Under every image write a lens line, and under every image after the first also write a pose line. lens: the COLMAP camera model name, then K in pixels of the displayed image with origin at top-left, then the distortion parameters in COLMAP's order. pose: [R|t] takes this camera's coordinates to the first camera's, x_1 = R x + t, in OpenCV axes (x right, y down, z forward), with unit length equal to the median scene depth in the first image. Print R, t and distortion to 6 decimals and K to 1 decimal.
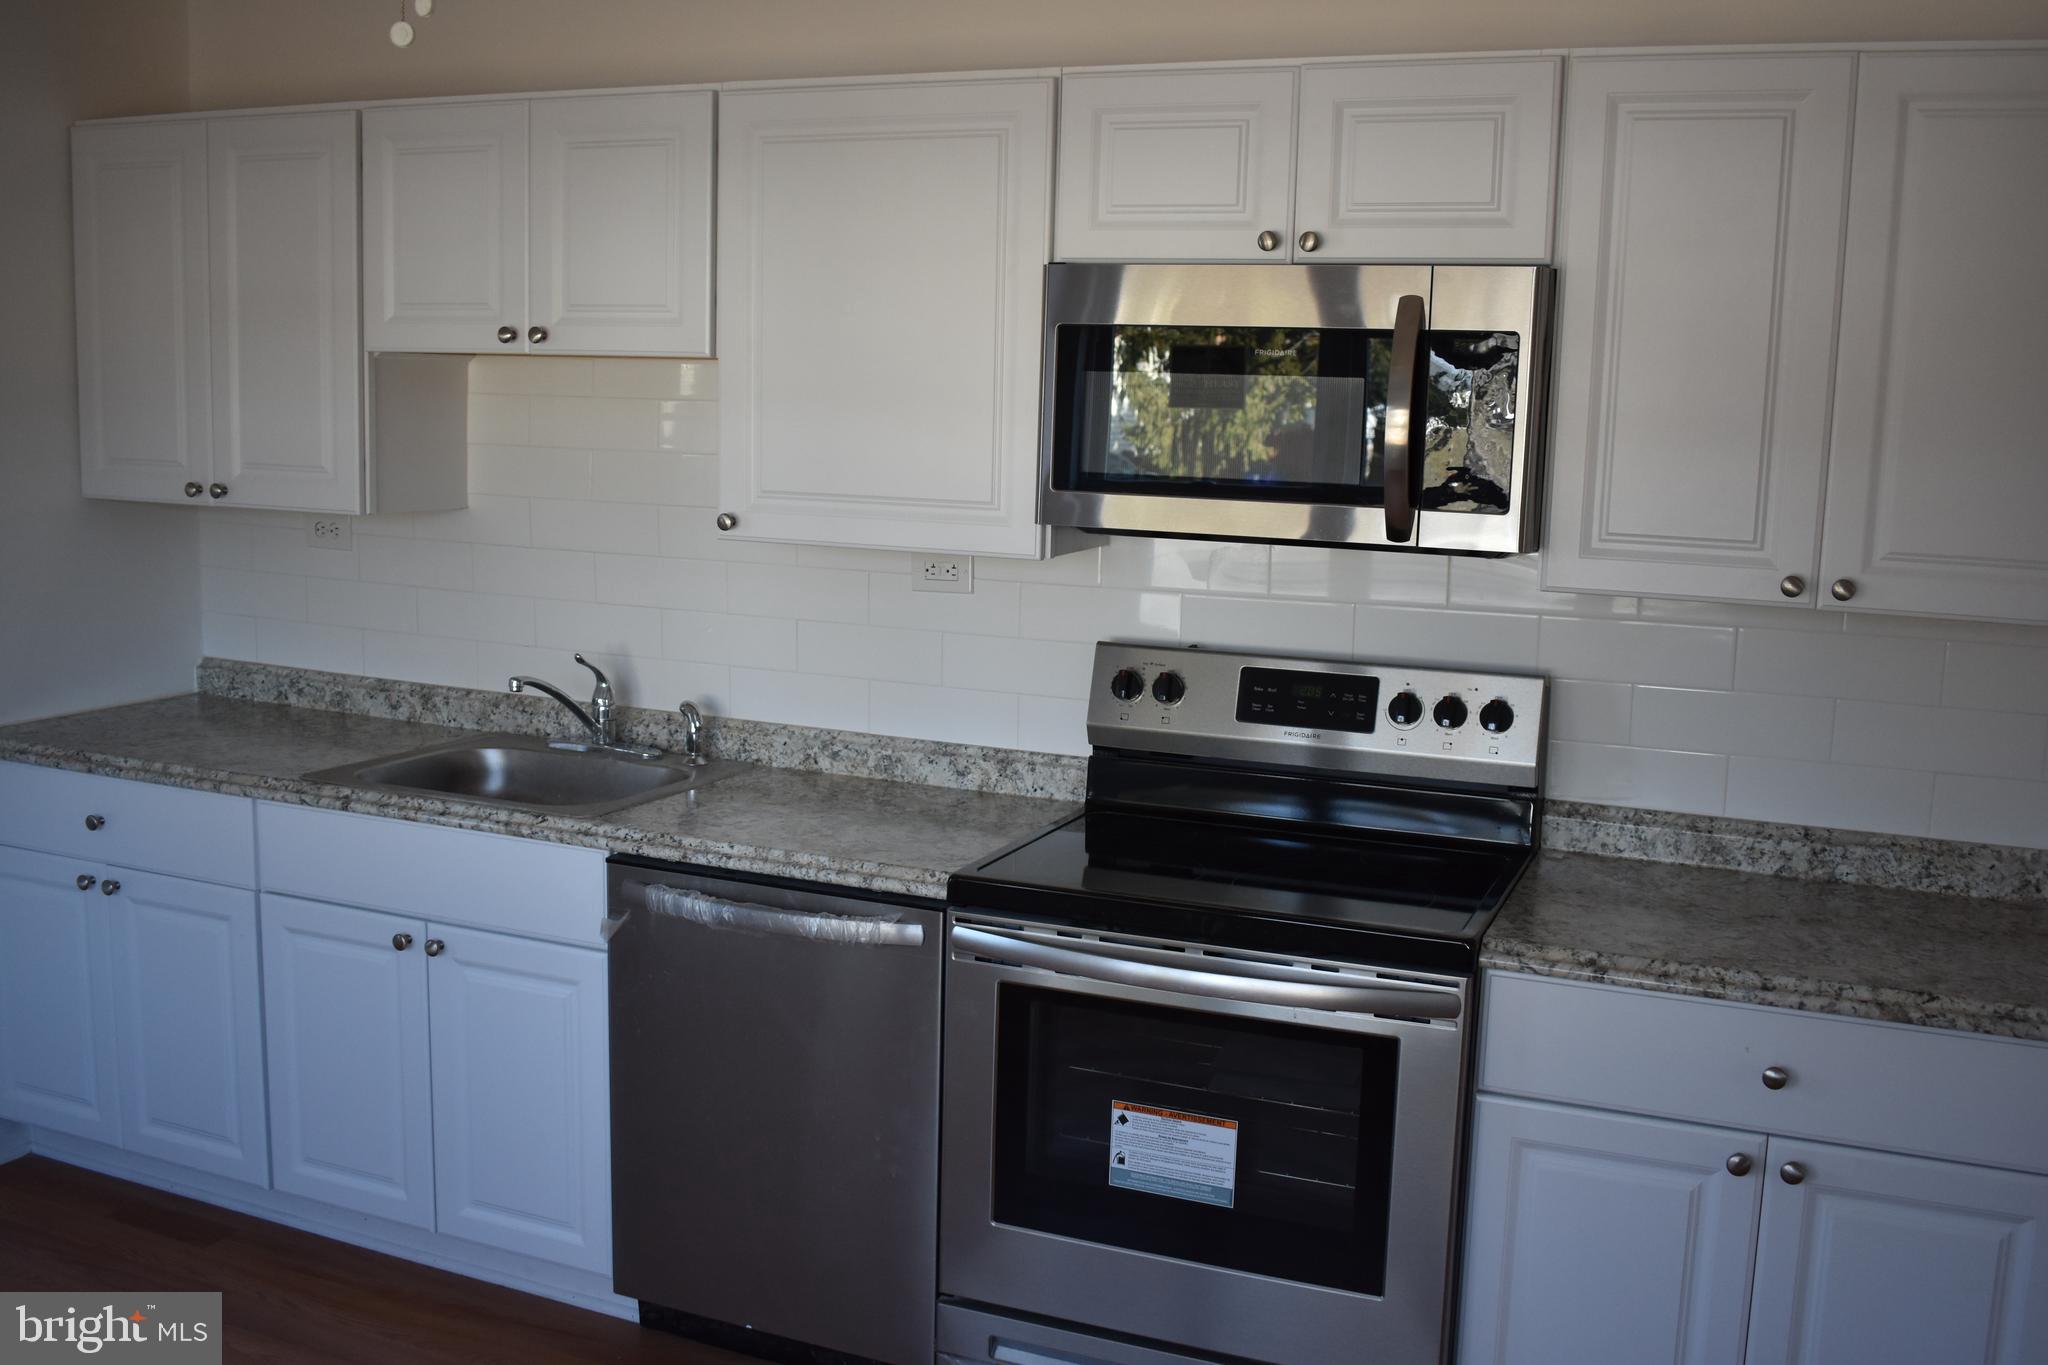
lens RADIAL K [[1870.9, 0, 1024.0], [0, 1870.9, 682.5], [0, 0, 1]] dist [-0.083429, 0.017130]
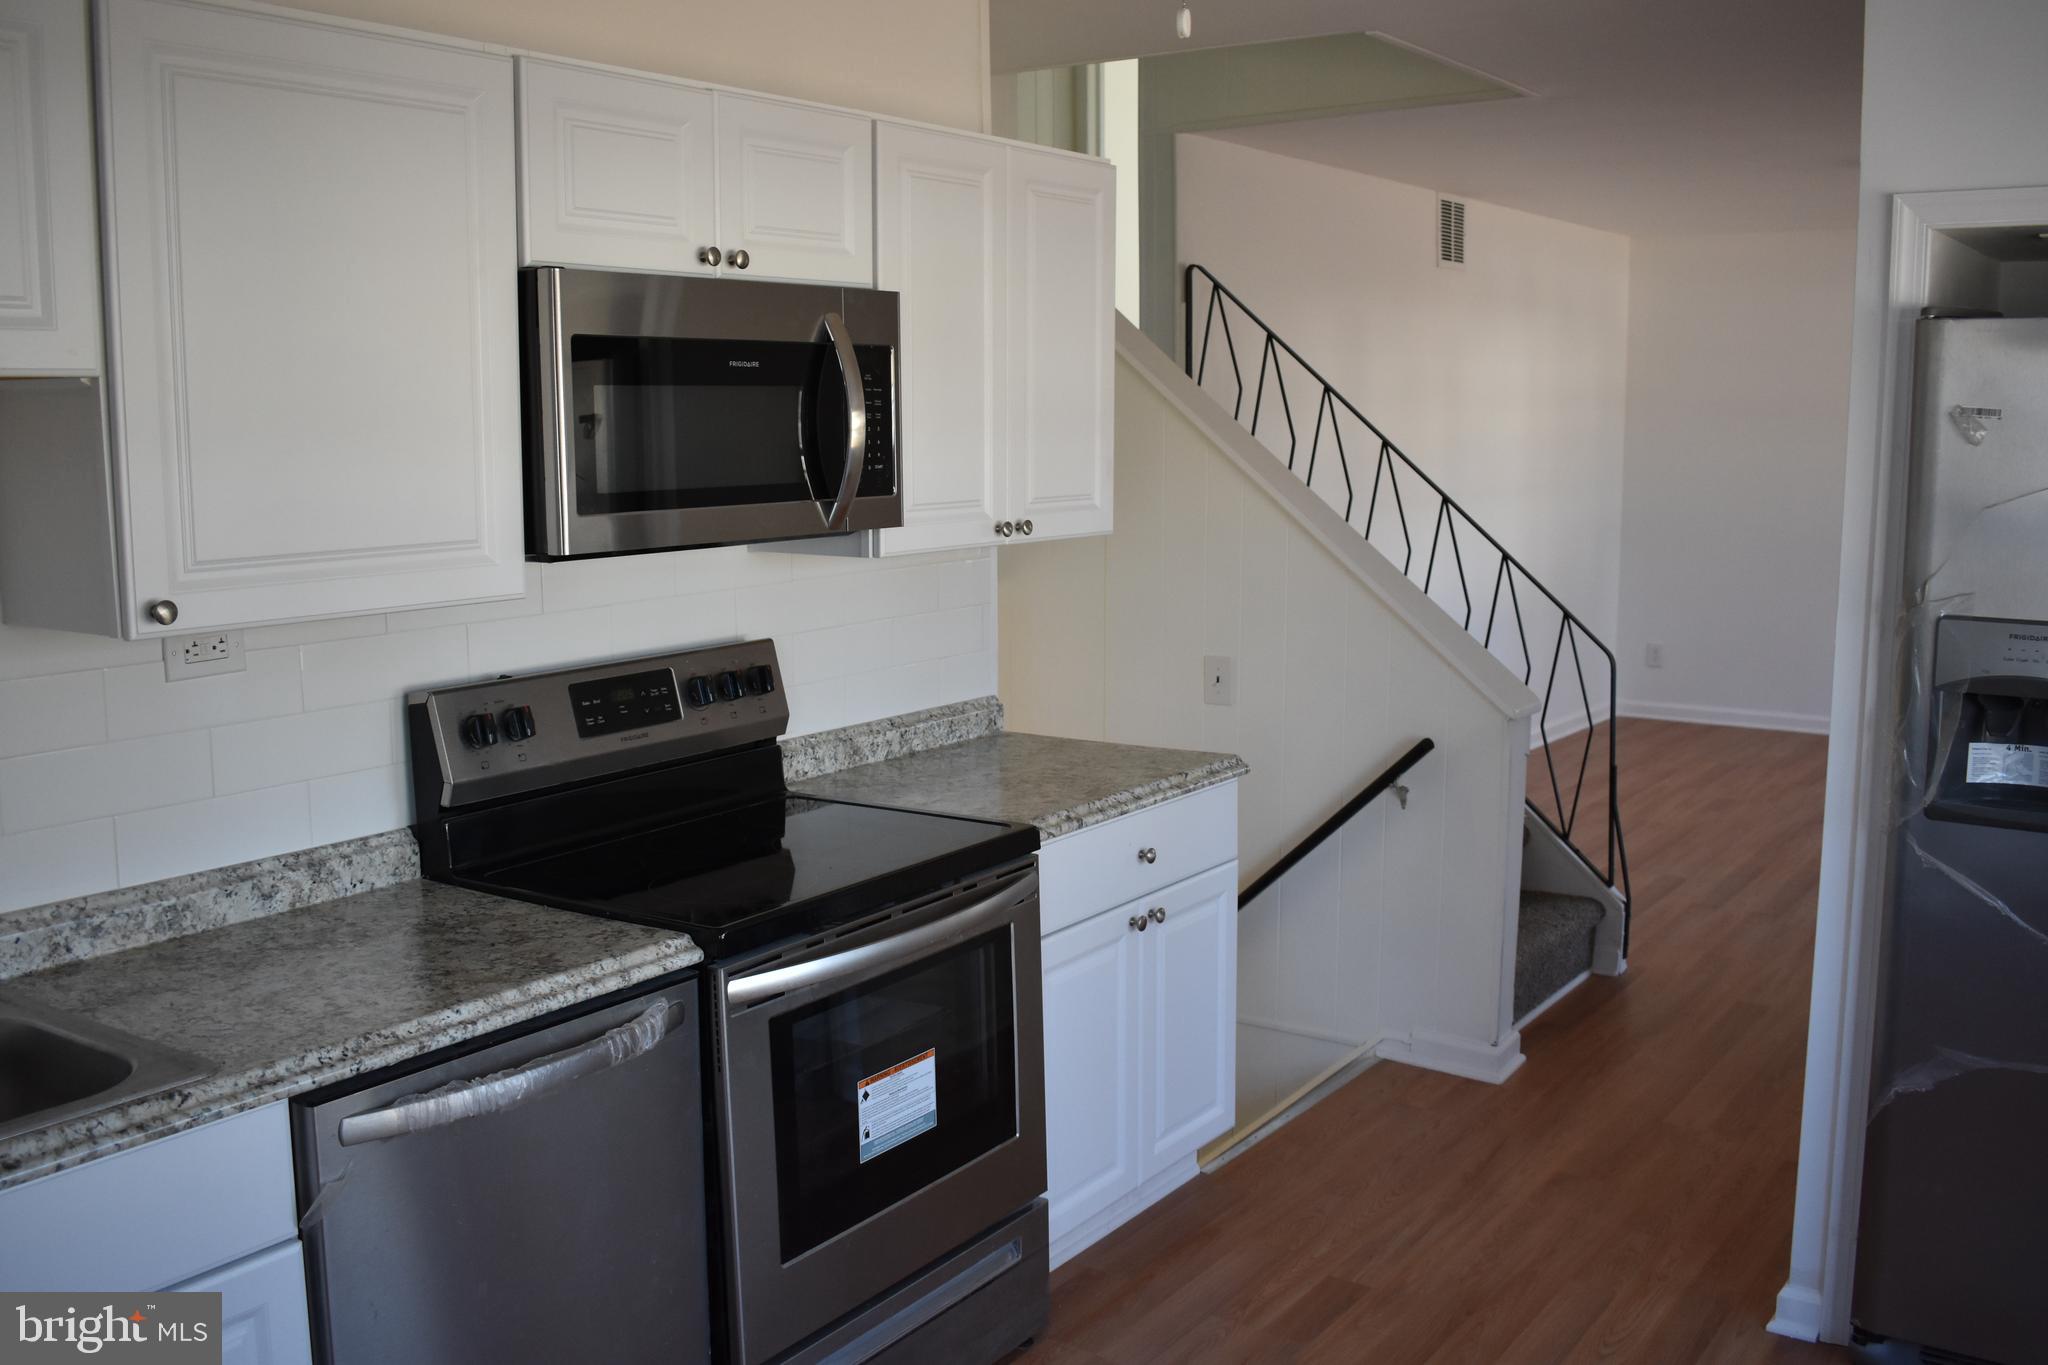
lens RADIAL K [[1870.9, 0, 1024.0], [0, 1870.9, 682.5], [0, 0, 1]] dist [-0.083429, 0.017130]
pose [[0.220639, -0.170676, 0.960306, -0.837256], [0.159133, 0.977677, 0.137201, -0.115310], [-0.962286, 0.122544, 0.242874, 0.587914]]
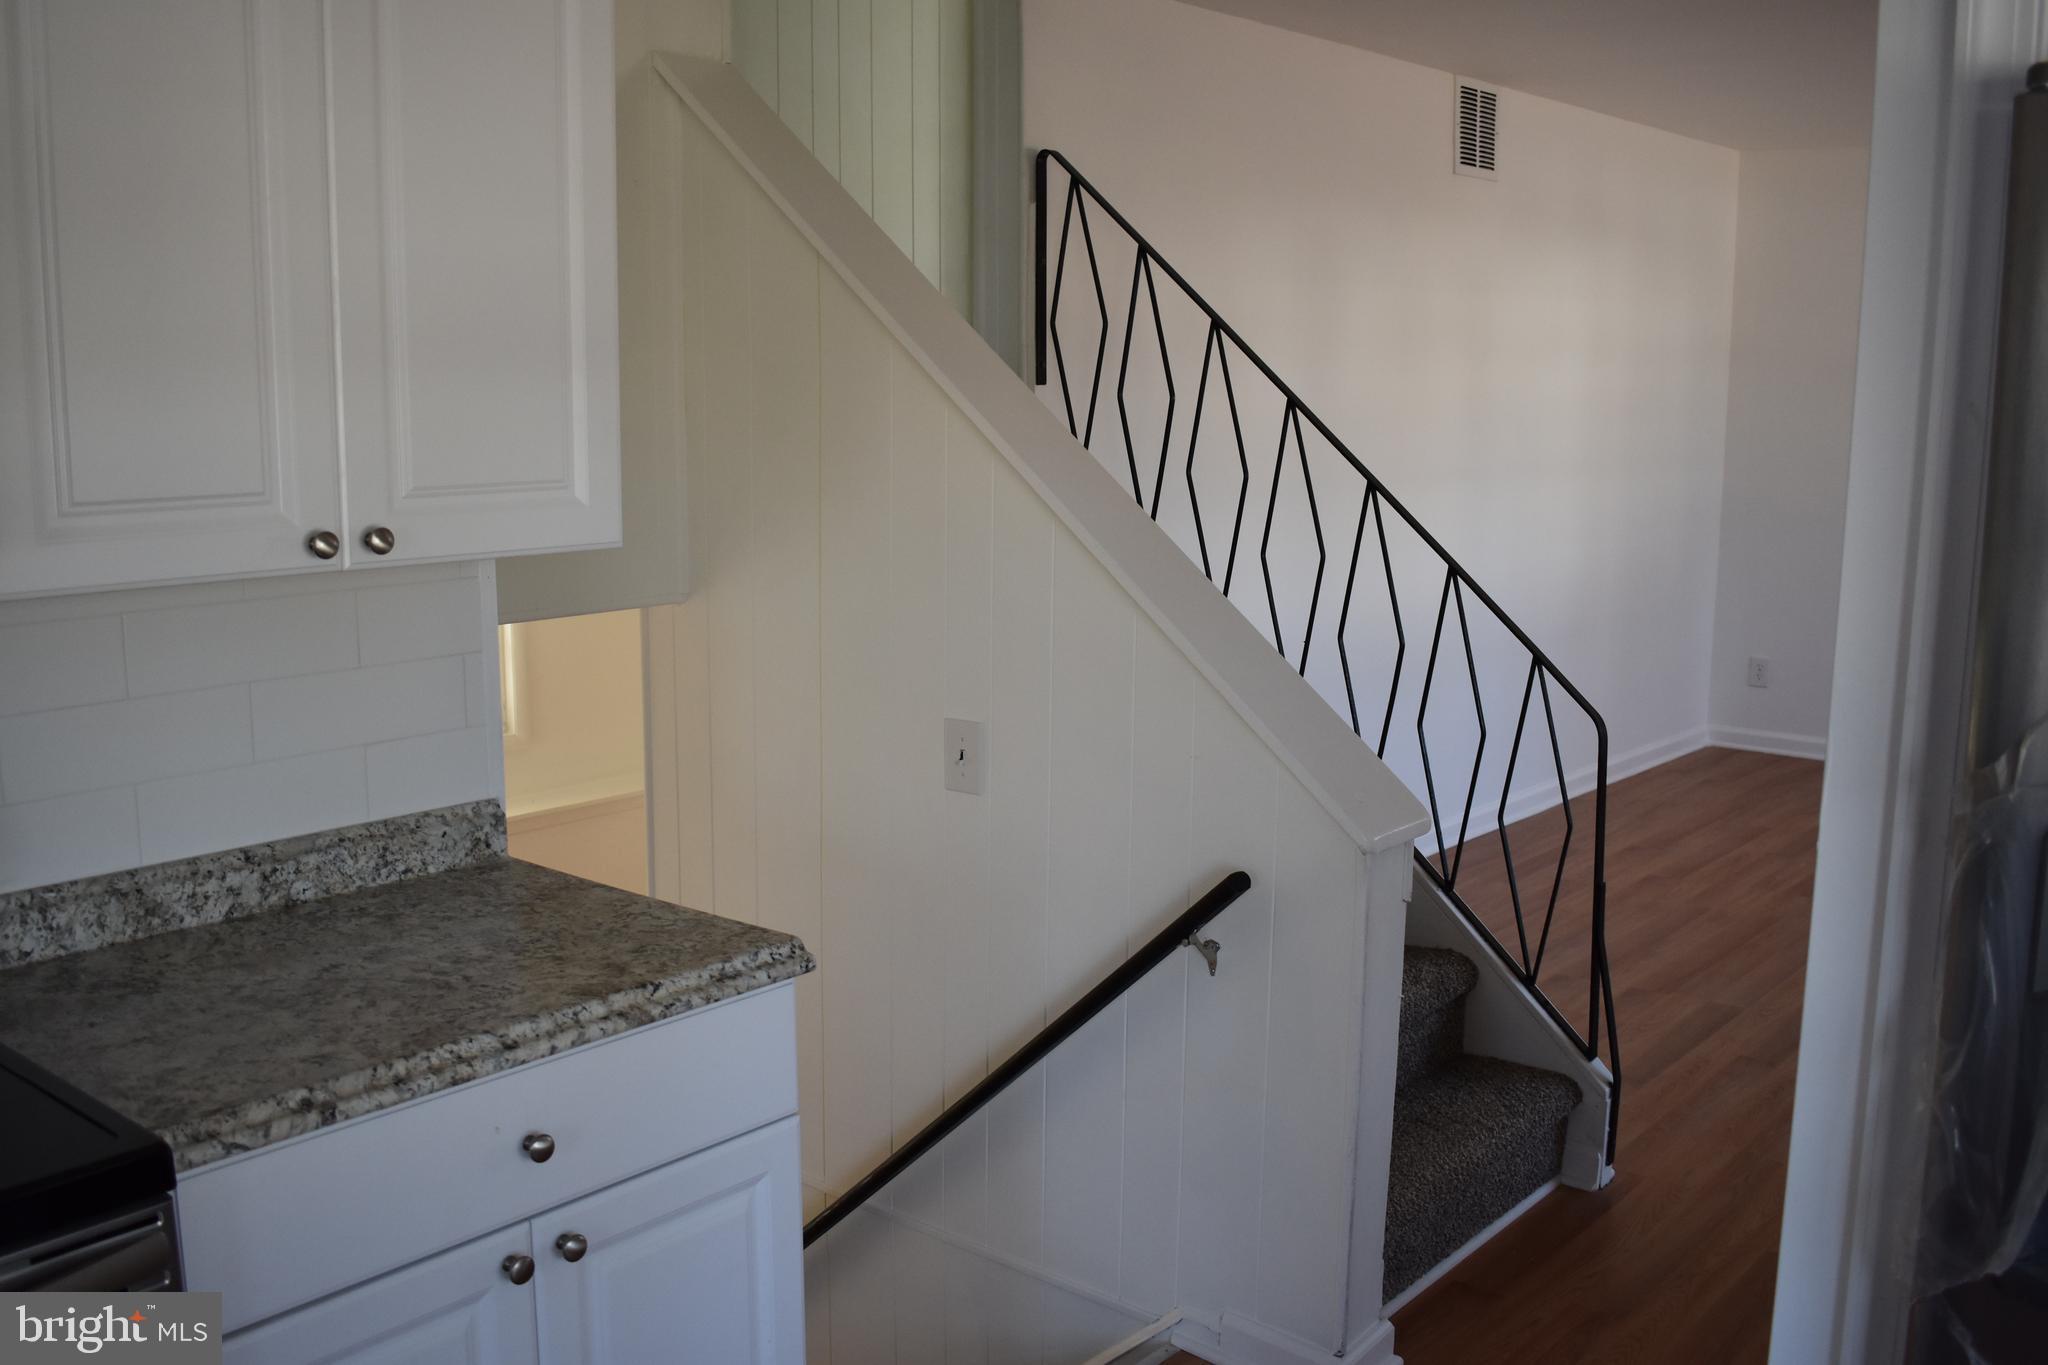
lens RADIAL K [[1870.9, 0, 1024.0], [0, 1870.9, 682.5], [0, 0, 1]] dist [-0.083429, 0.017130]
pose [[0.306186, -0.184707, 0.933881, -0.200674], [0.148023, 0.978302, 0.144961, -0.057290], [-0.940393, 0.093851, 0.326883, 0.424442]]
